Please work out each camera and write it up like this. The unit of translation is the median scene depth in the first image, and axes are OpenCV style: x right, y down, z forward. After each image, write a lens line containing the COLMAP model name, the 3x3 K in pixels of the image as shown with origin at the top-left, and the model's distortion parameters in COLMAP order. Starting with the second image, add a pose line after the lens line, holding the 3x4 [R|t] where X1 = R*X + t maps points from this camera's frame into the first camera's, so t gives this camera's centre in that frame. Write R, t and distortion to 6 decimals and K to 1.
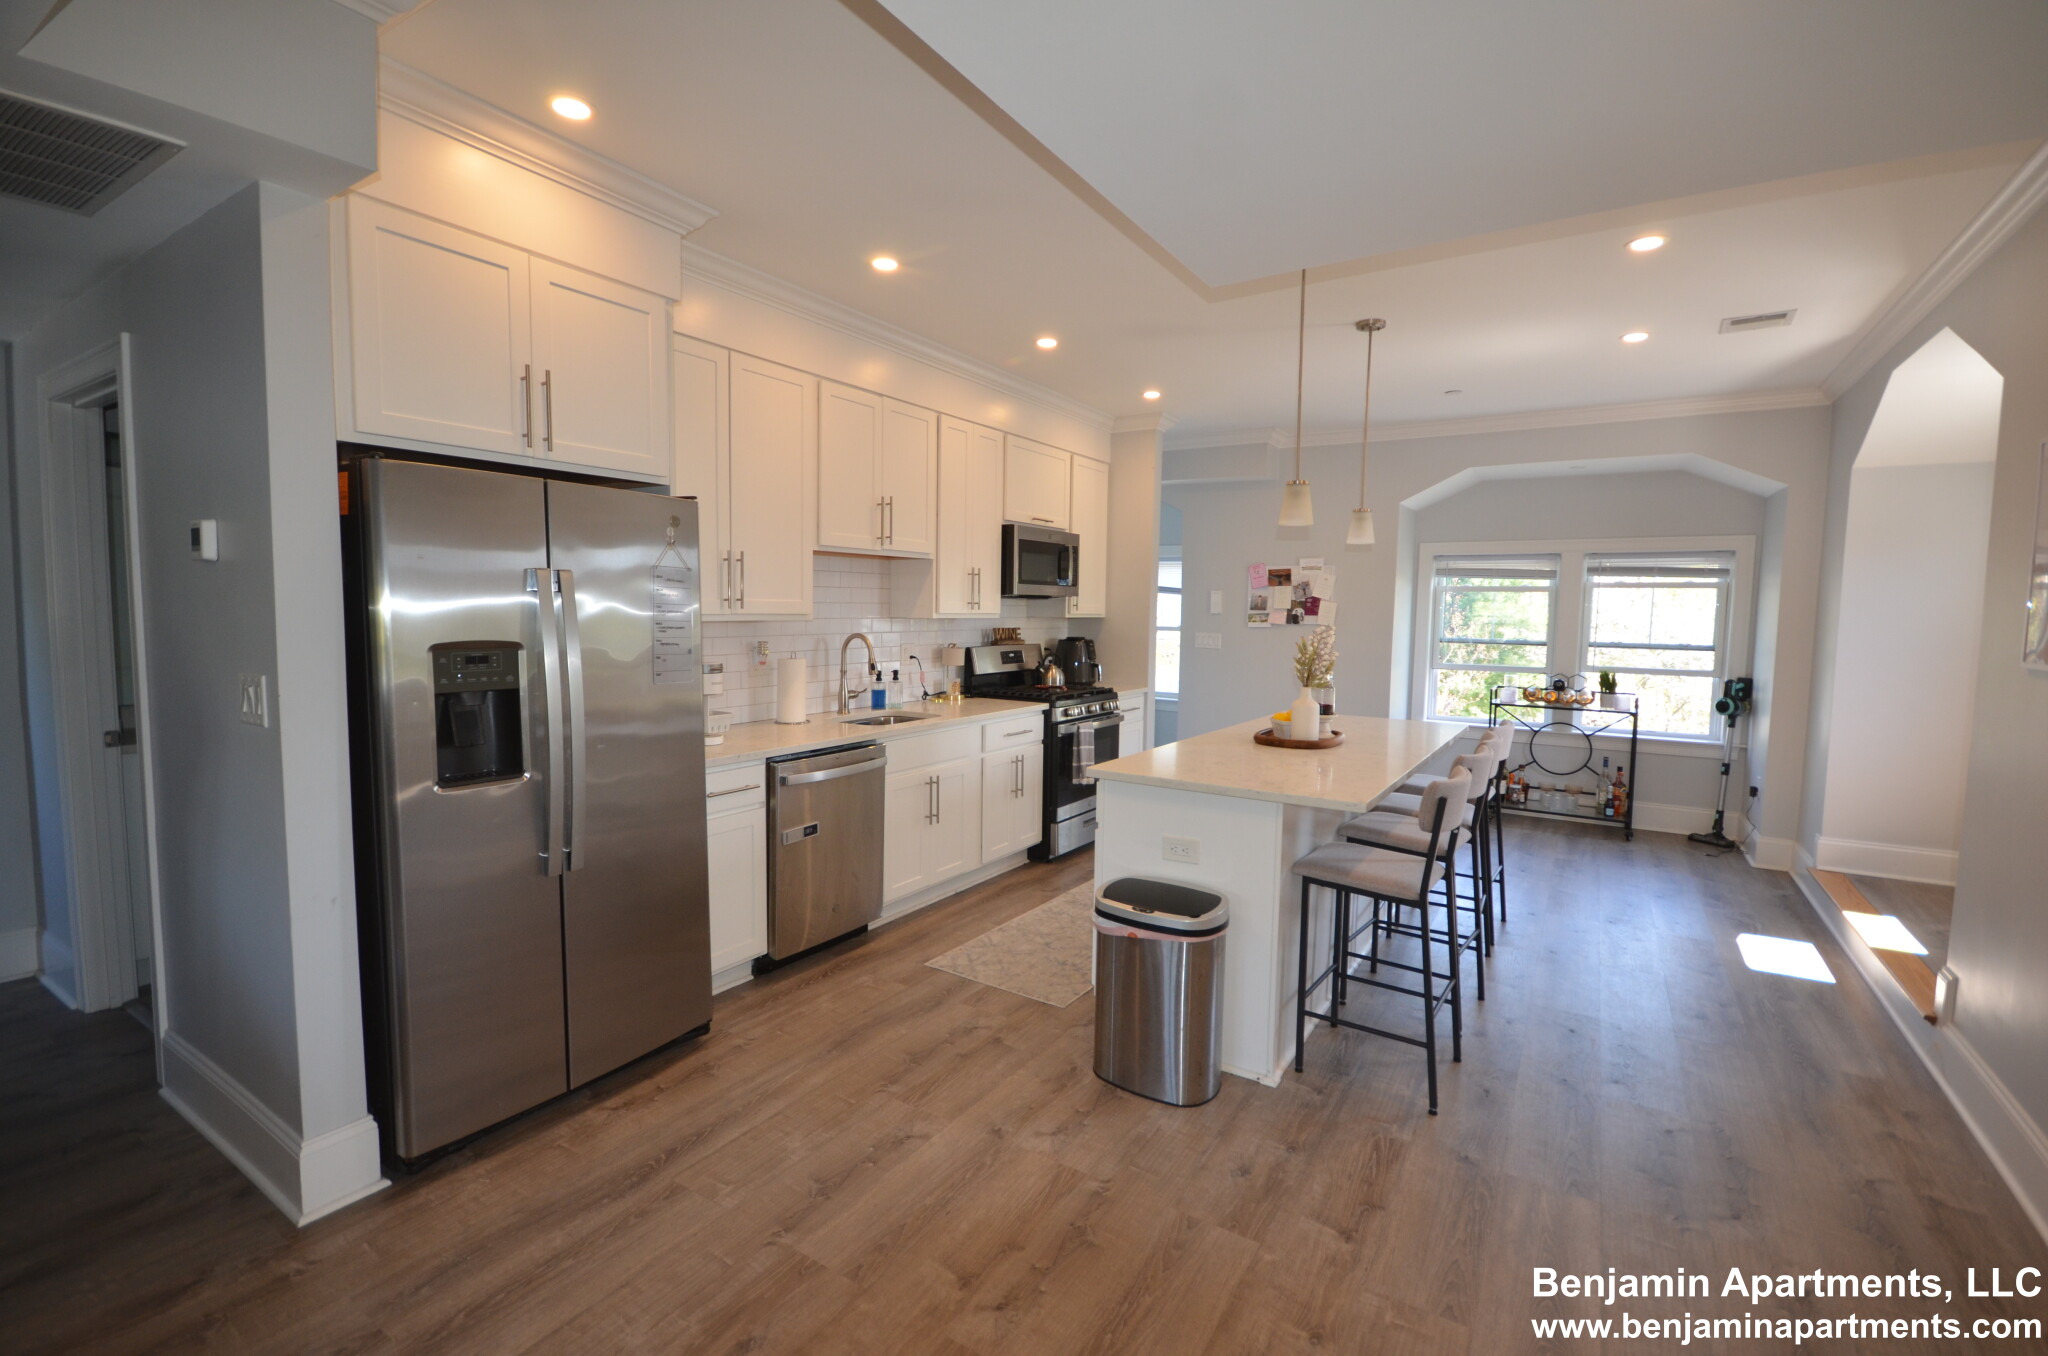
lens RADIAL K [[899.5, 0, 1029.2], [0, 899.5, 673.6], [0, 0, 1]] dist [0.016029, -0.013706]
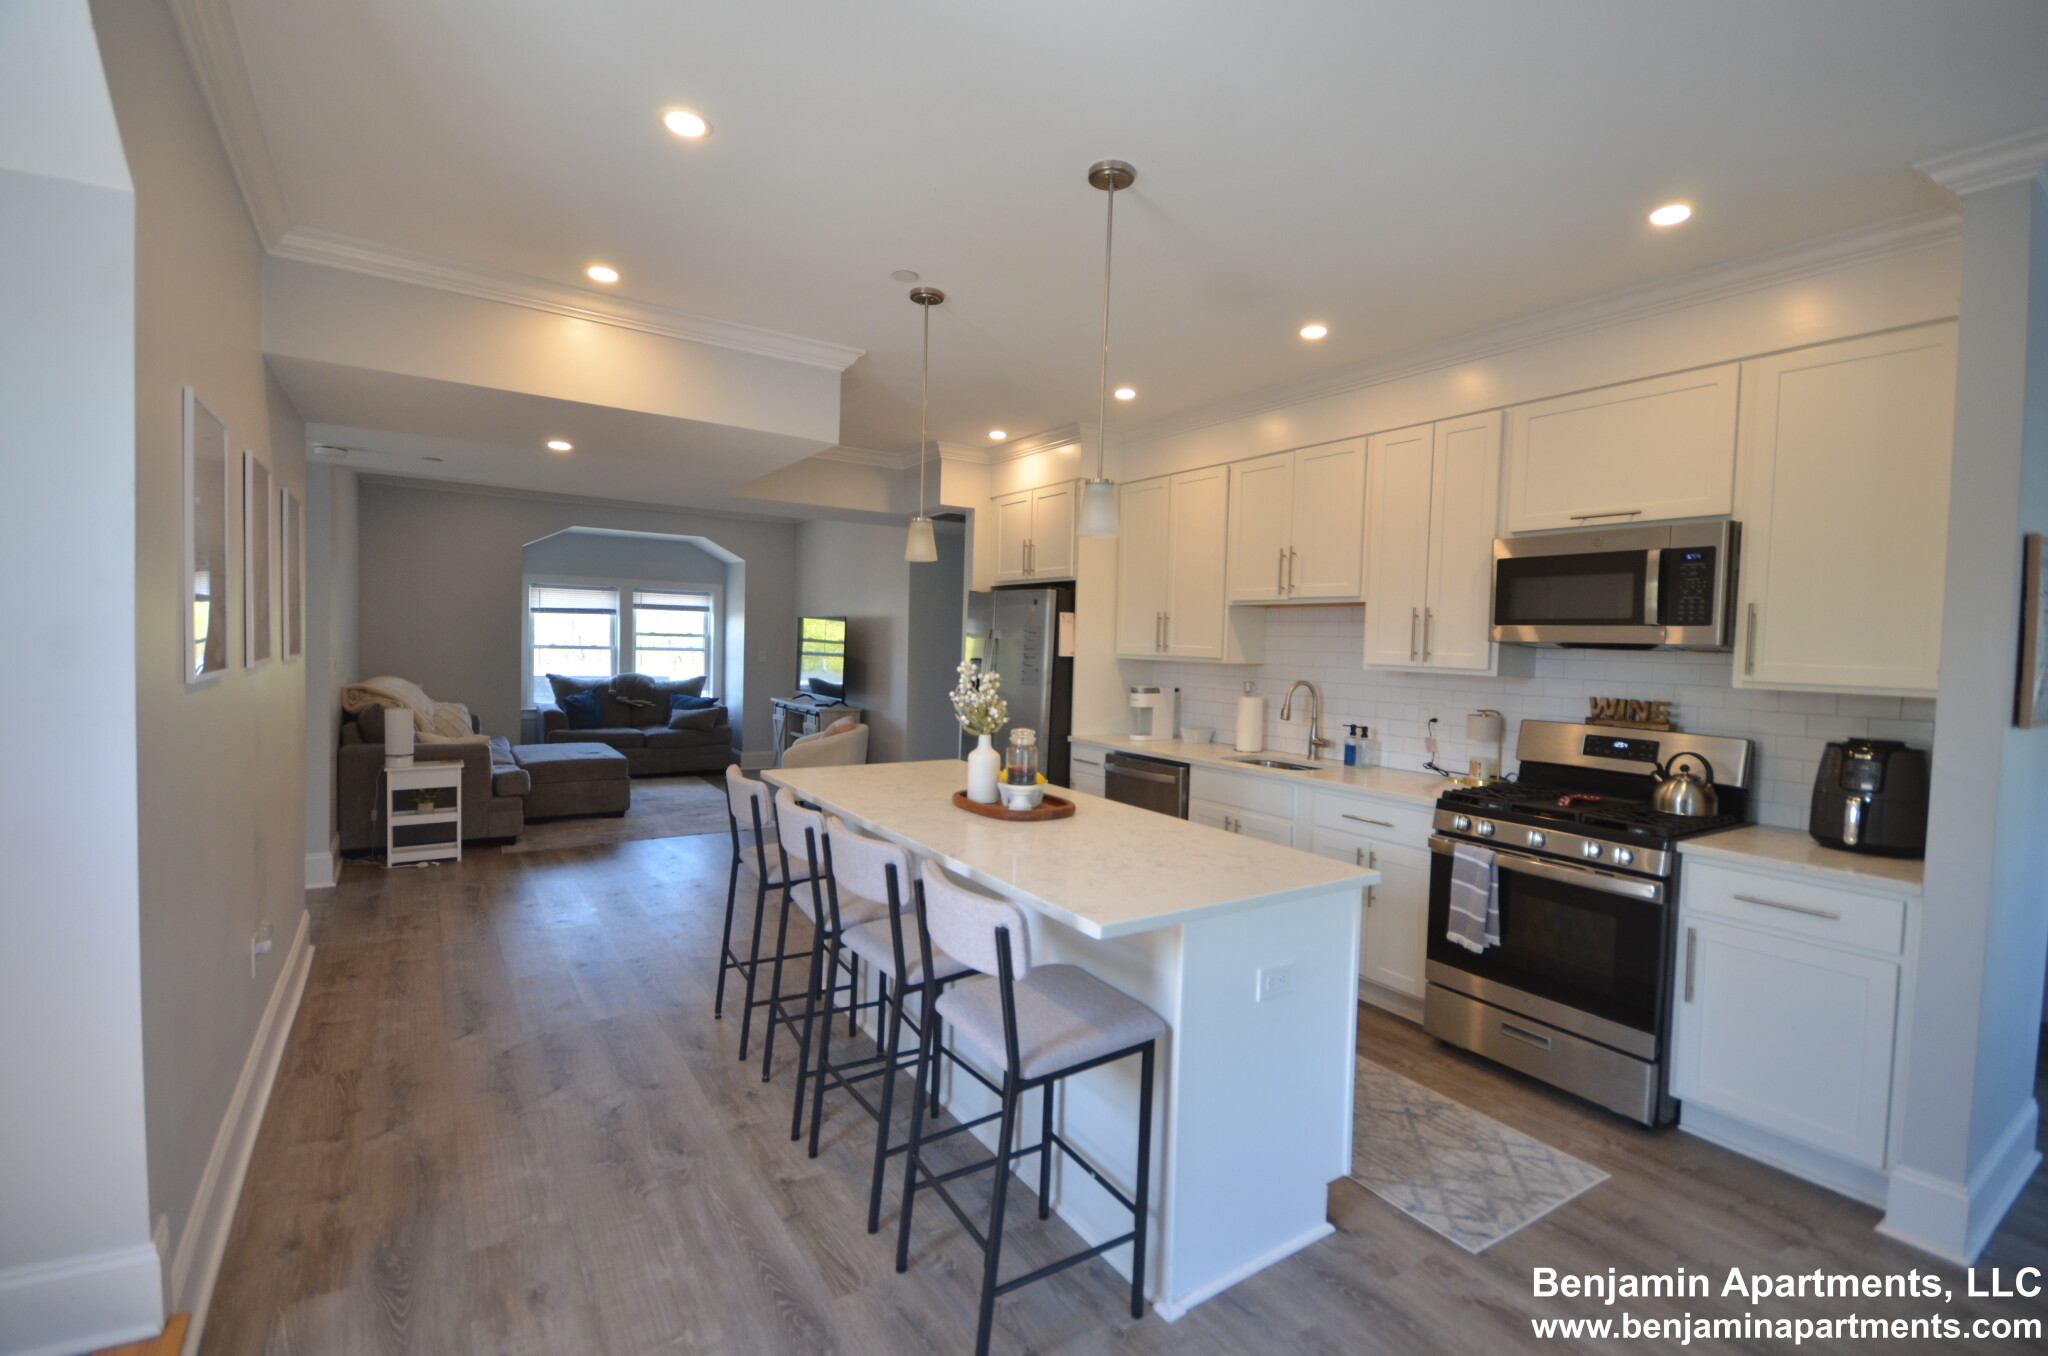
lens RADIAL K [[905.1, 0, 1019.1], [0, 905.1, 660.5], [0, 0, 1]] dist [0.014765, -0.009302]
pose [[-0.411767, -0.005839, -0.911270, 0.682461], [-0.101016, 0.994109, 0.039275, -0.057908], [0.905673, 0.108225, -0.409932, 0.872760]]
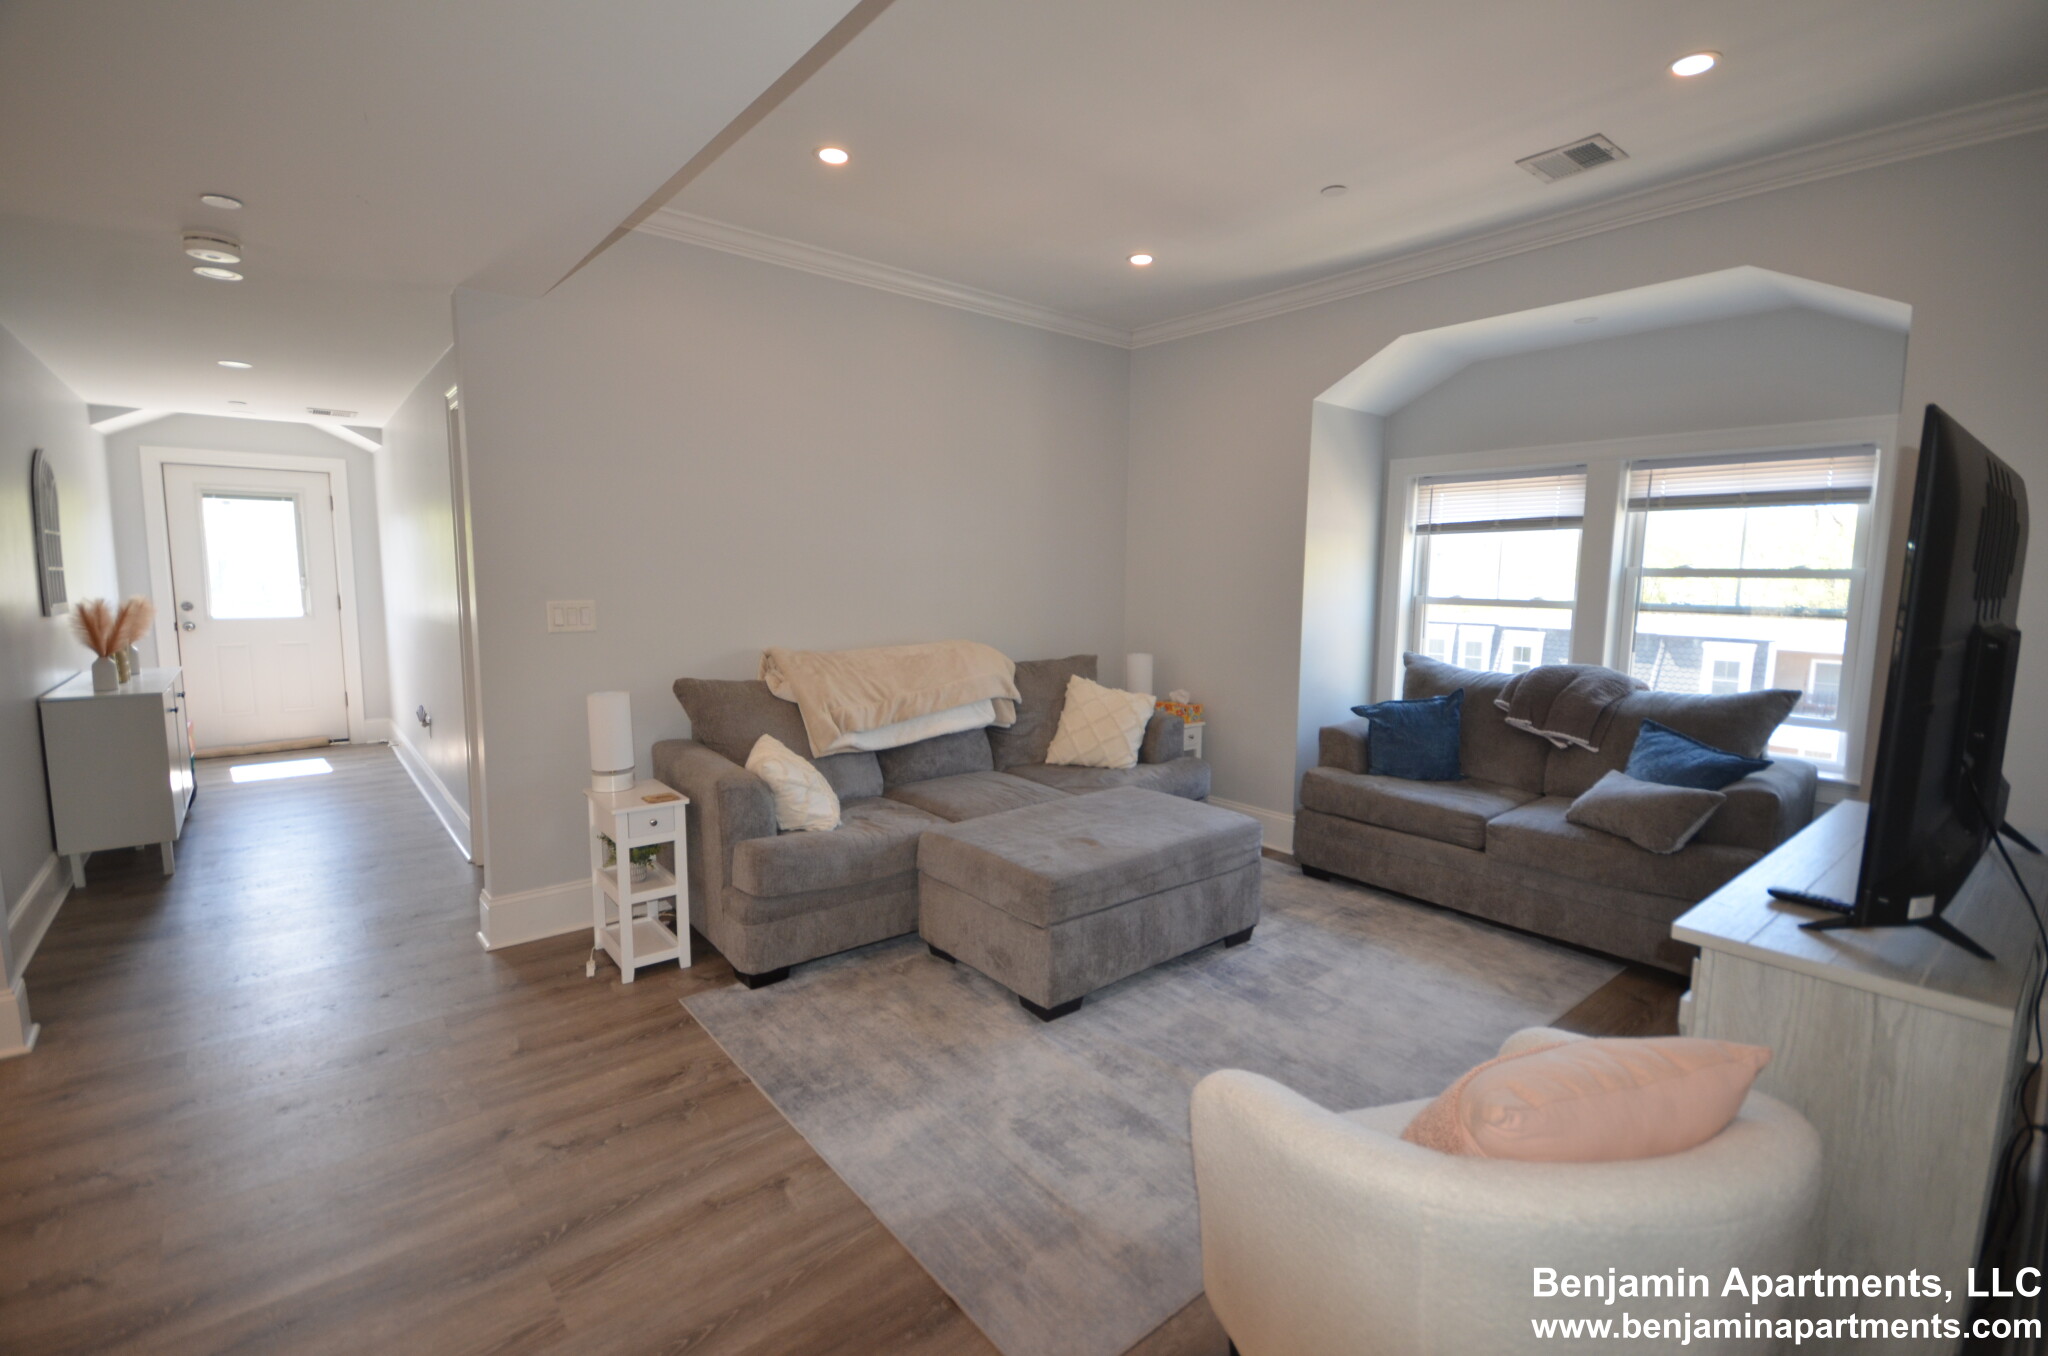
lens RADIAL K [[905.1, 0, 1019.1], [0, 905.1, 660.5], [0, 0, 1]] dist [0.014765, -0.009302]
pose [[-0.950273, -0.061772, 0.305231, -0.356195], [-0.006293, 0.983739, 0.179494, -0.022504], [-0.311355, 0.168647, -0.935209, 0.324667]]
